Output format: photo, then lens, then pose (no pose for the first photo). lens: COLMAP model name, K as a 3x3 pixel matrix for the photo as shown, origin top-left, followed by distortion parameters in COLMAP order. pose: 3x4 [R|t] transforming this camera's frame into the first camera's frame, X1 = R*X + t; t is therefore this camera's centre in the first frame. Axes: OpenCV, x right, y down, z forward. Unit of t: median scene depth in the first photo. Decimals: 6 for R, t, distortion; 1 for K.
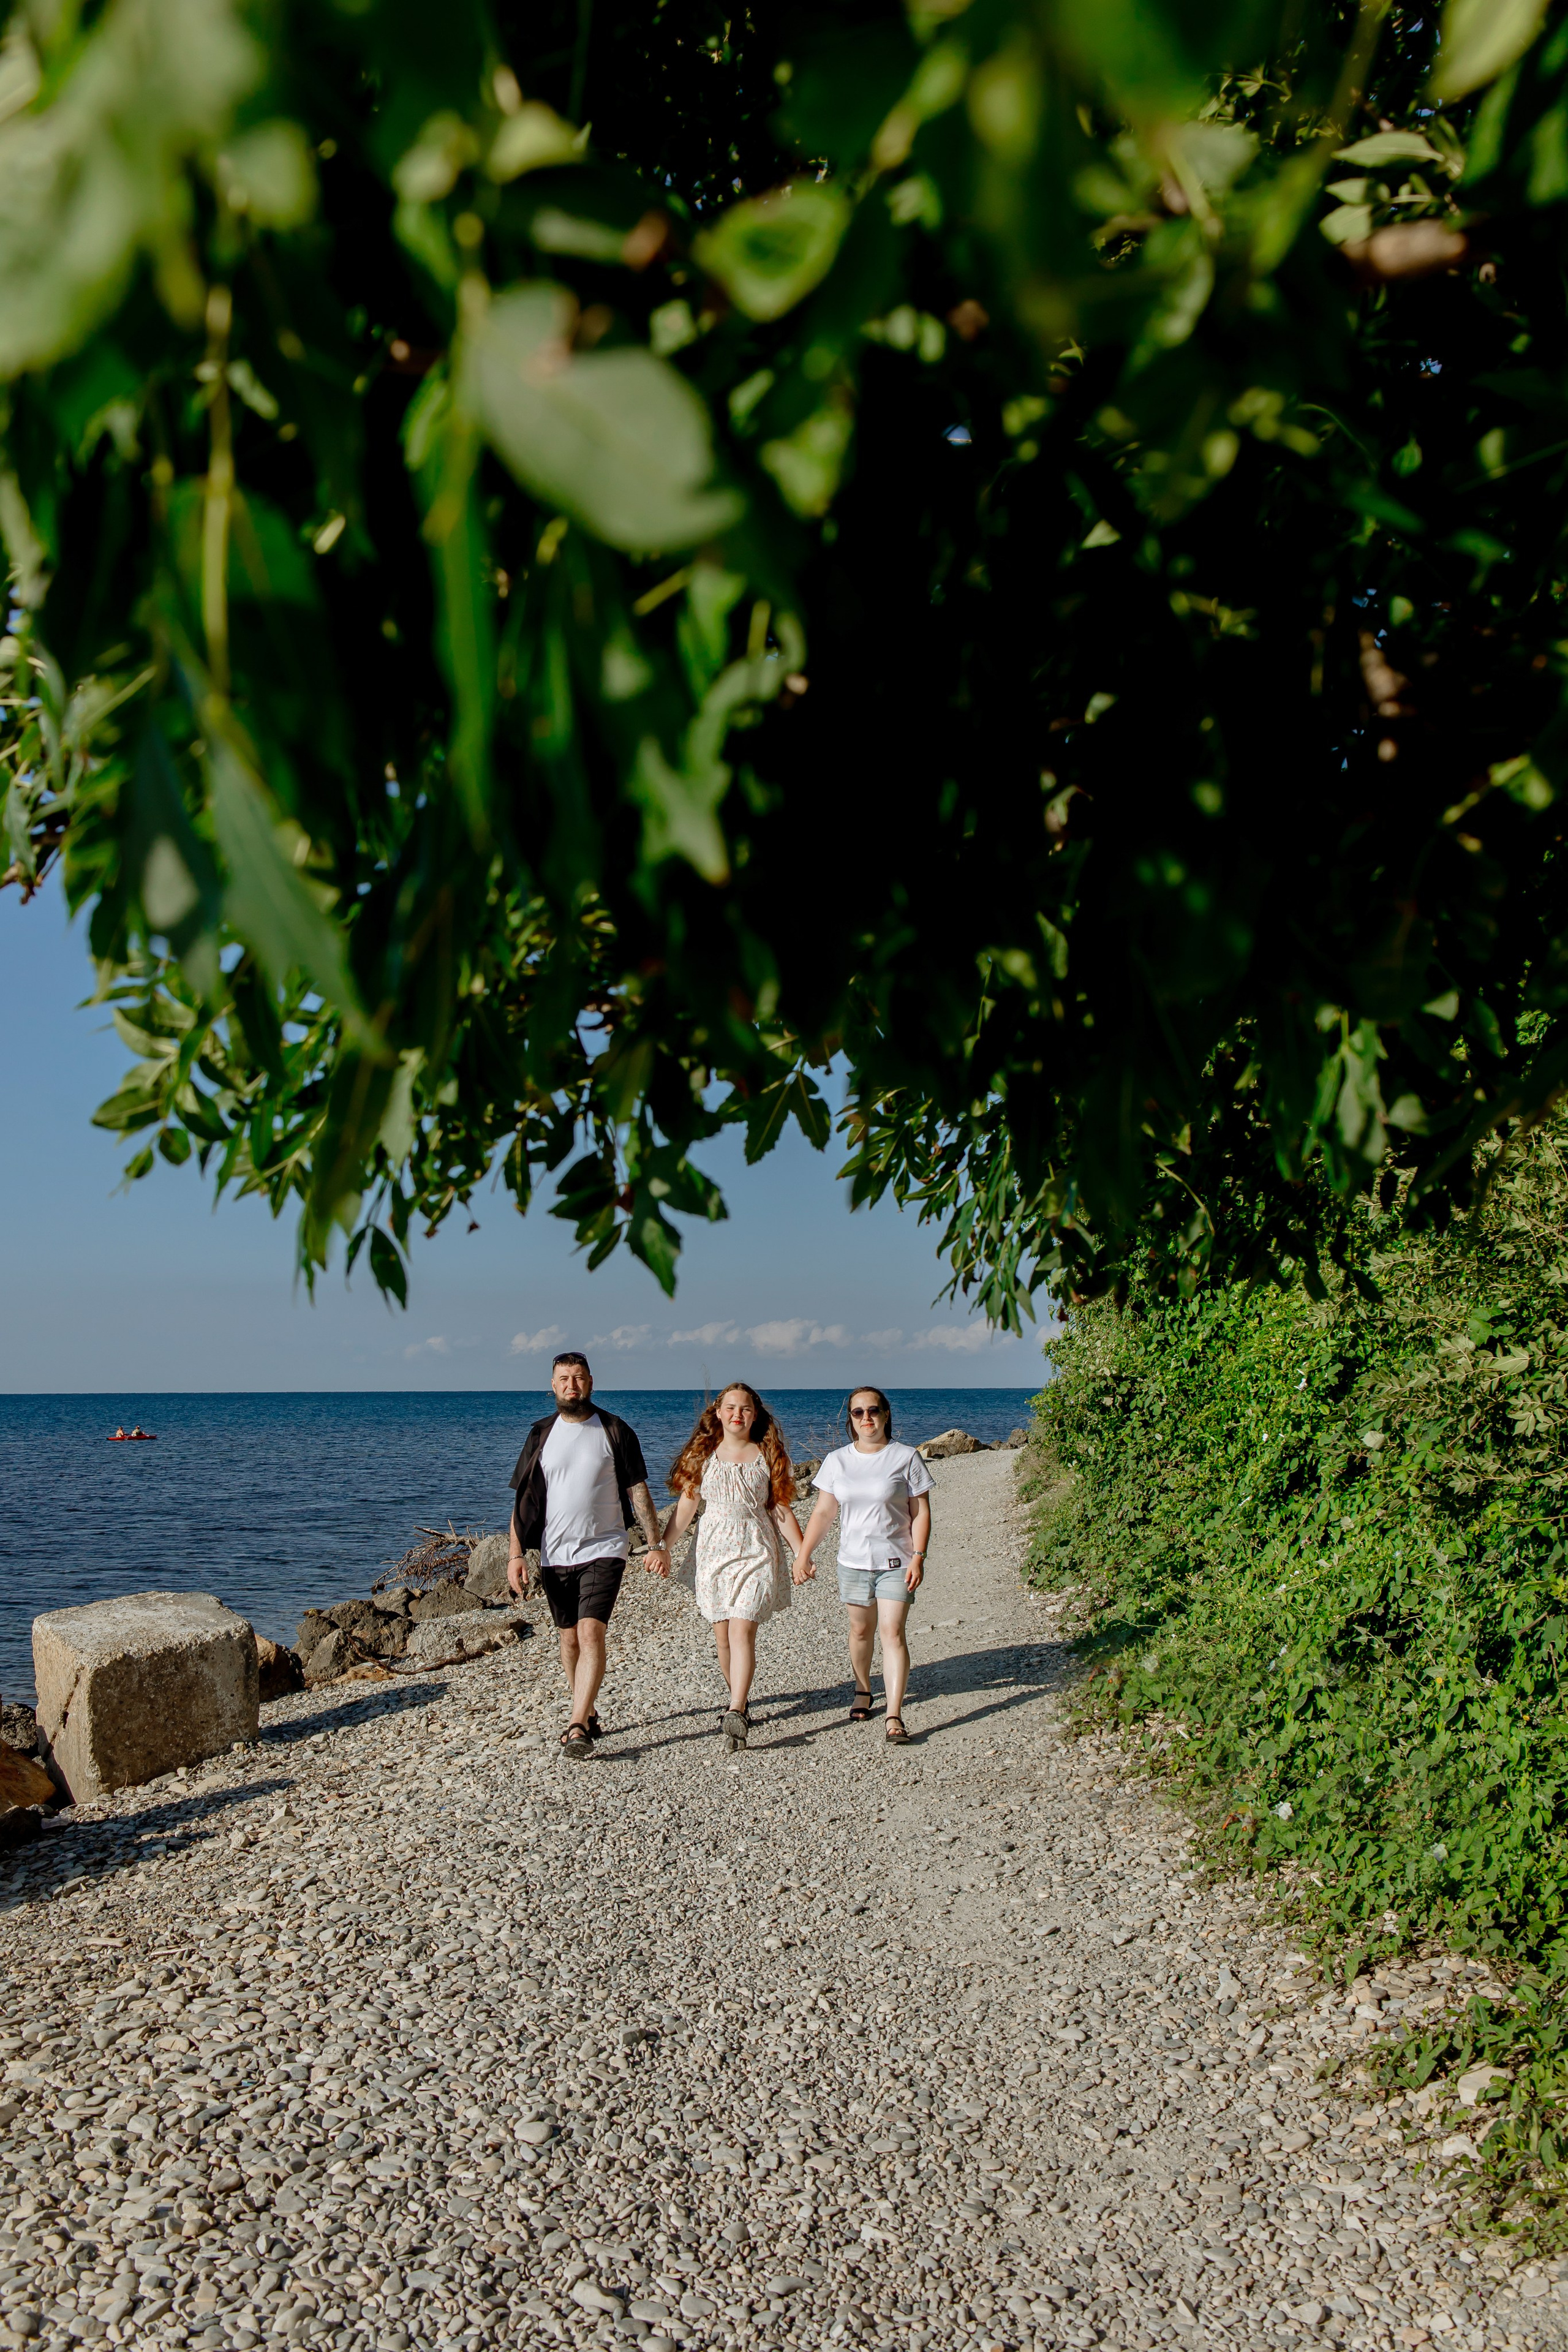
lens RADIAL K [[1955.0, 0, 788.1], [0, 1955.0, 1176.9], [0, 0, 1]] dist [0.013606, 0.005115]
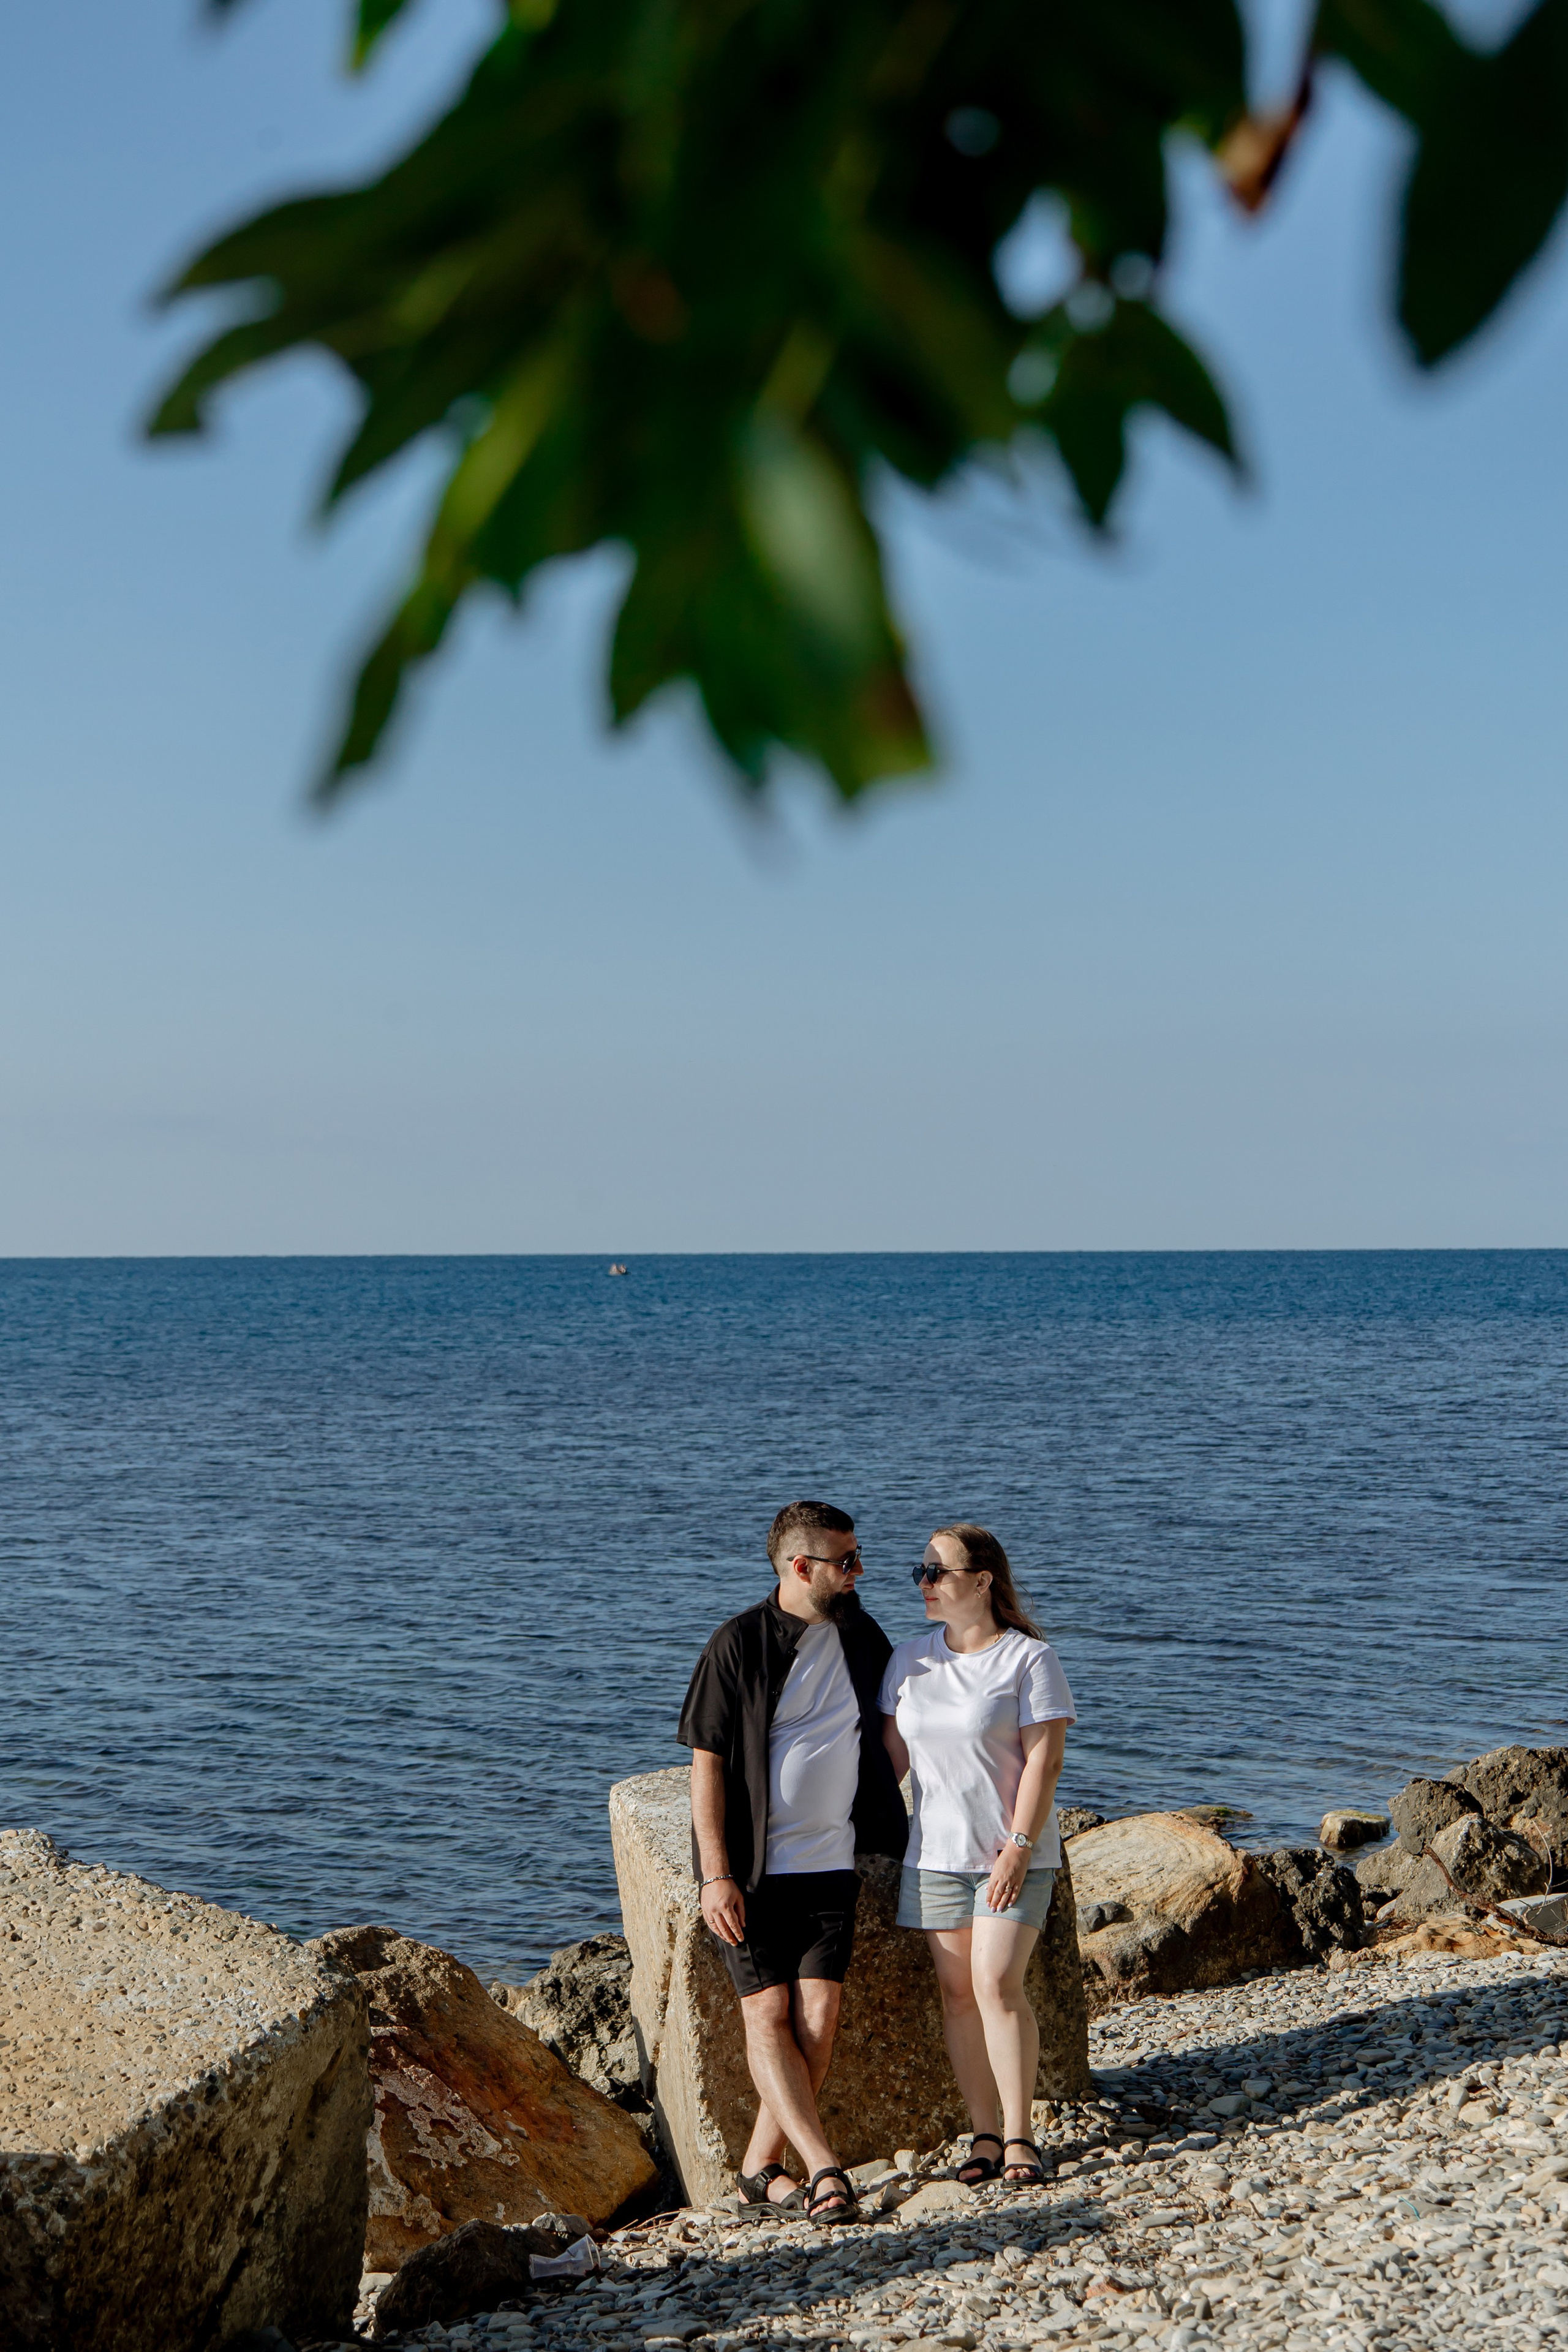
lens RADIAL K [[4075.5, 0, 782.7], [0, 4075.5, 1175.3], [0, 0, 1]] dist [-0.046875, 0.000000]
pose [[0.902193, -0.014347, -0.431093, 0.027881], [0.049502, 0.996287, 0.070443, 0.015886], [0.428482, -0.084893, 0.899553, 0.124959]]
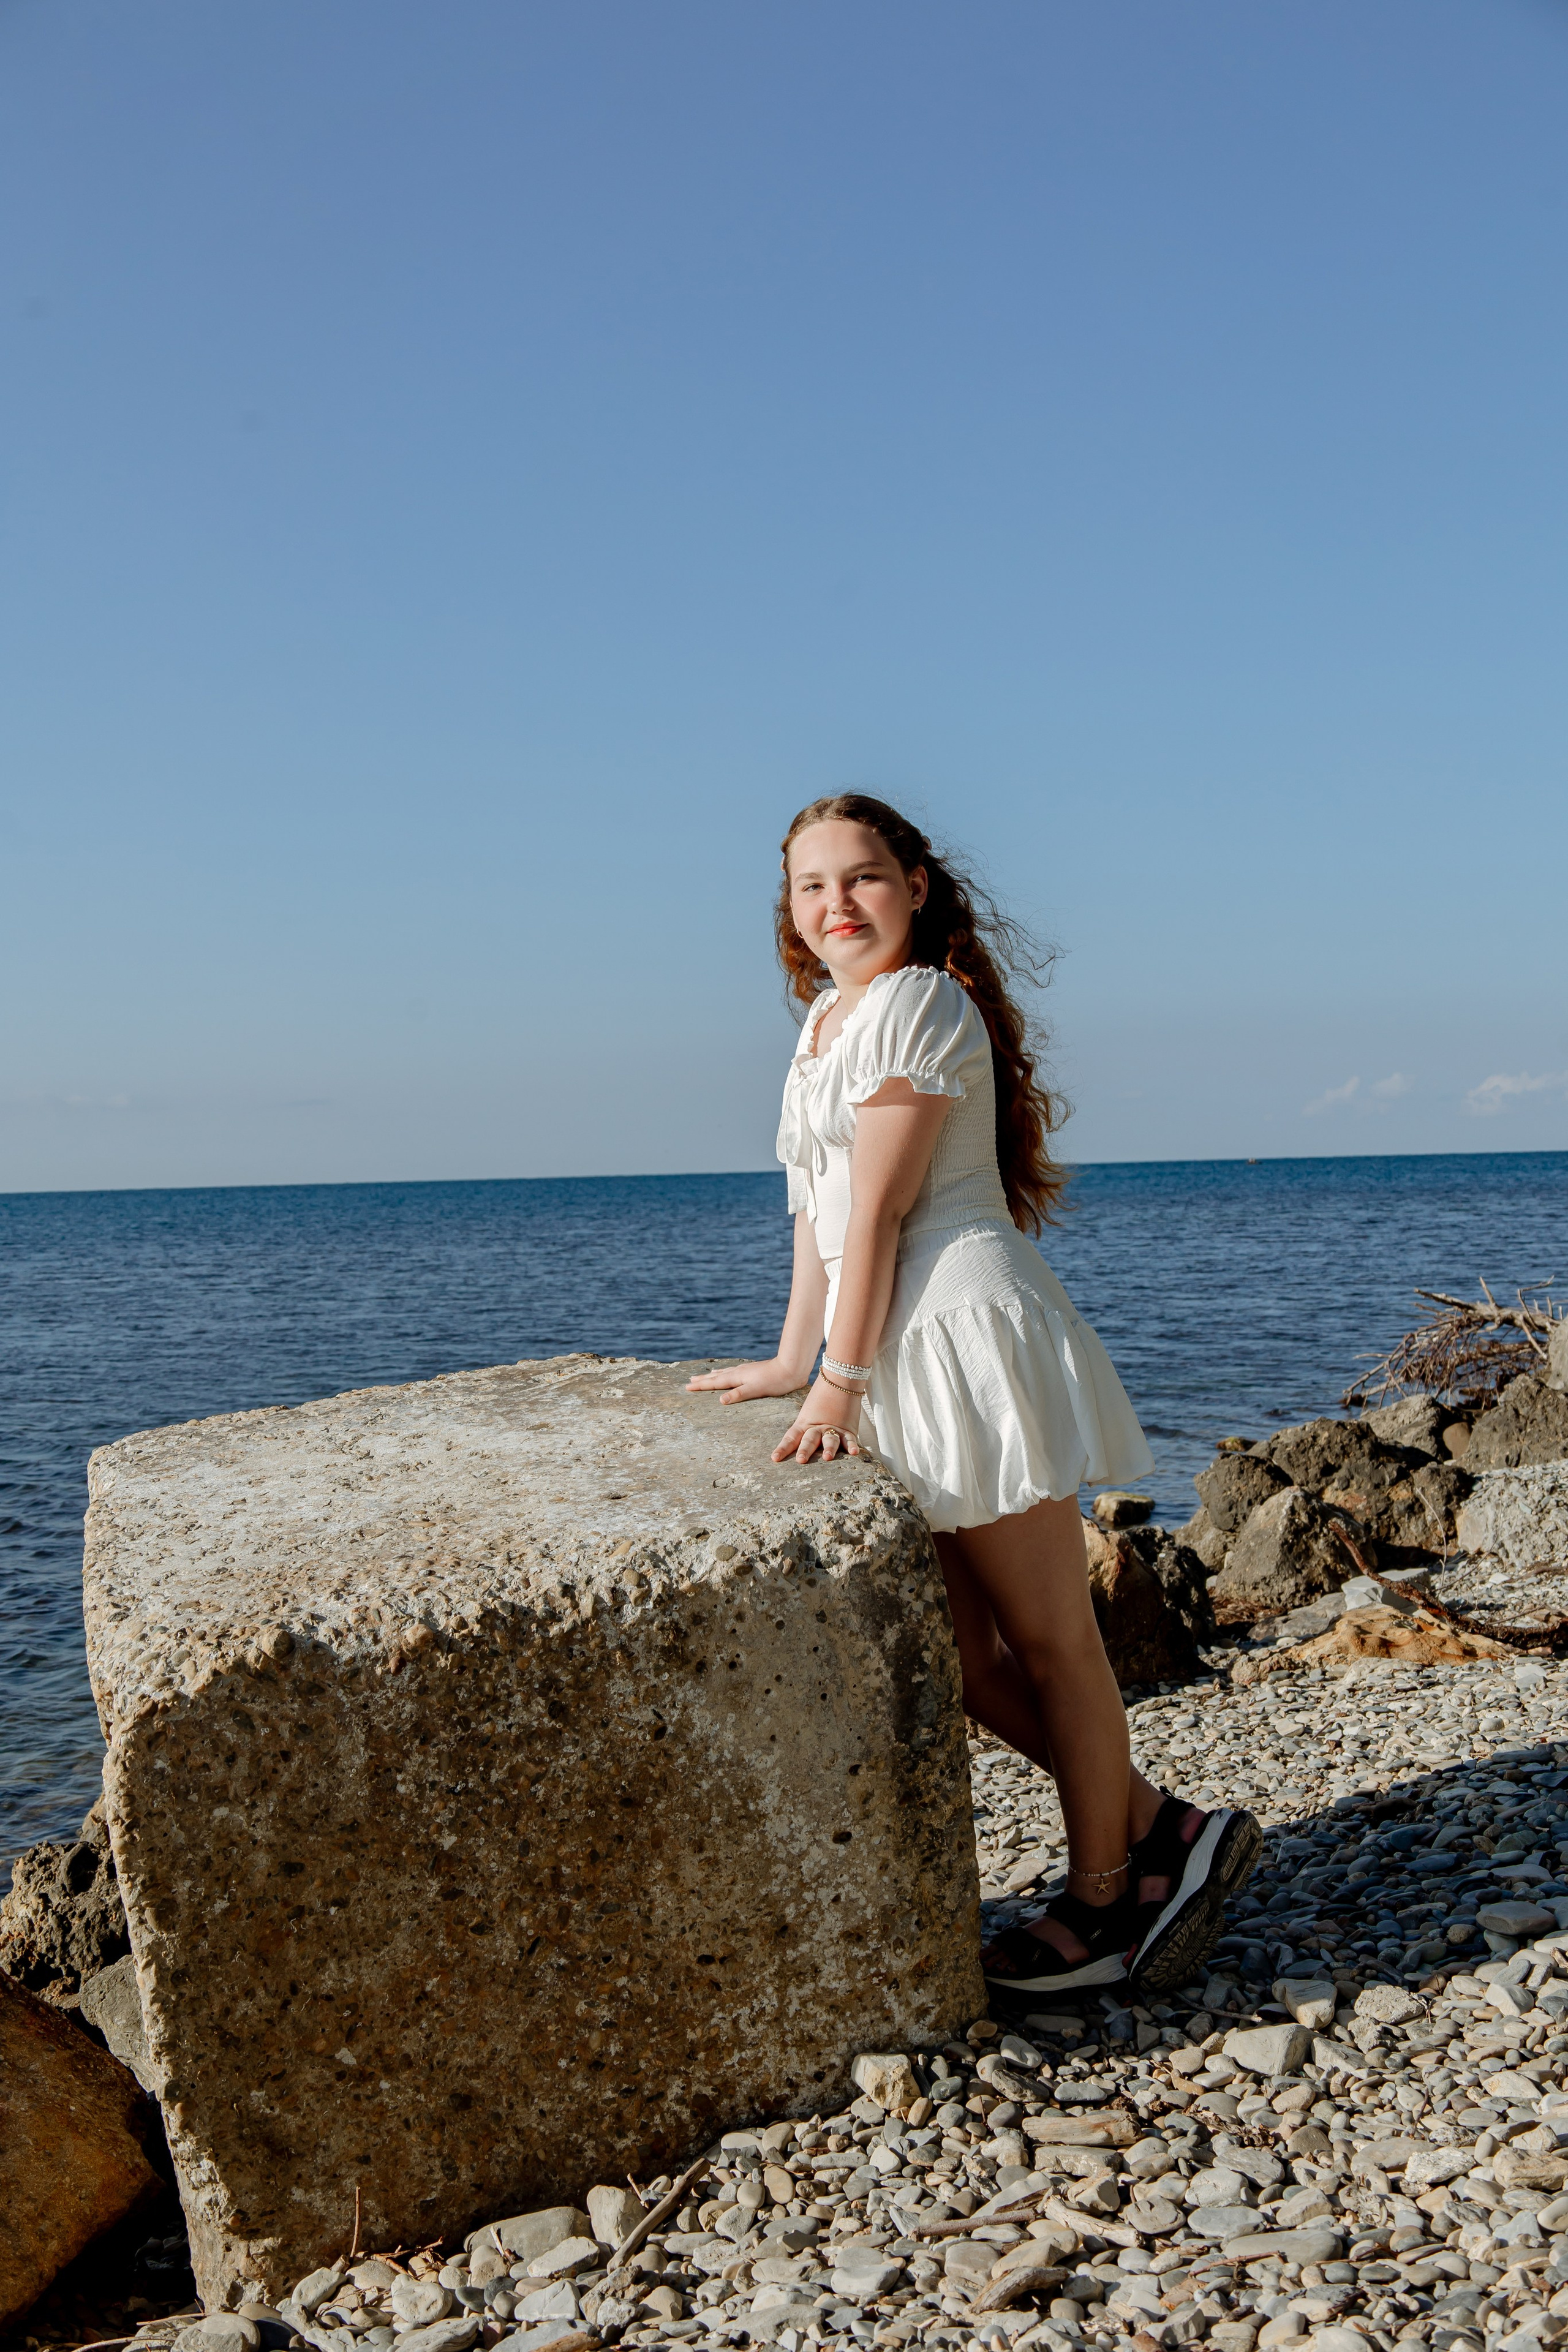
lens RADIAL K [[2705.6, 0, 787.3], [0, 2705.6, 1178.9], [0, 0, 1]] dist [-0.017337, 0.000000]
pose [[0.921718, -0.020882, -0.387299, -0.104036], [0.067078, 0.992085, 0.106148, 0.097018], [0.382017, -0.123818, 0.915823, 0.438105]]
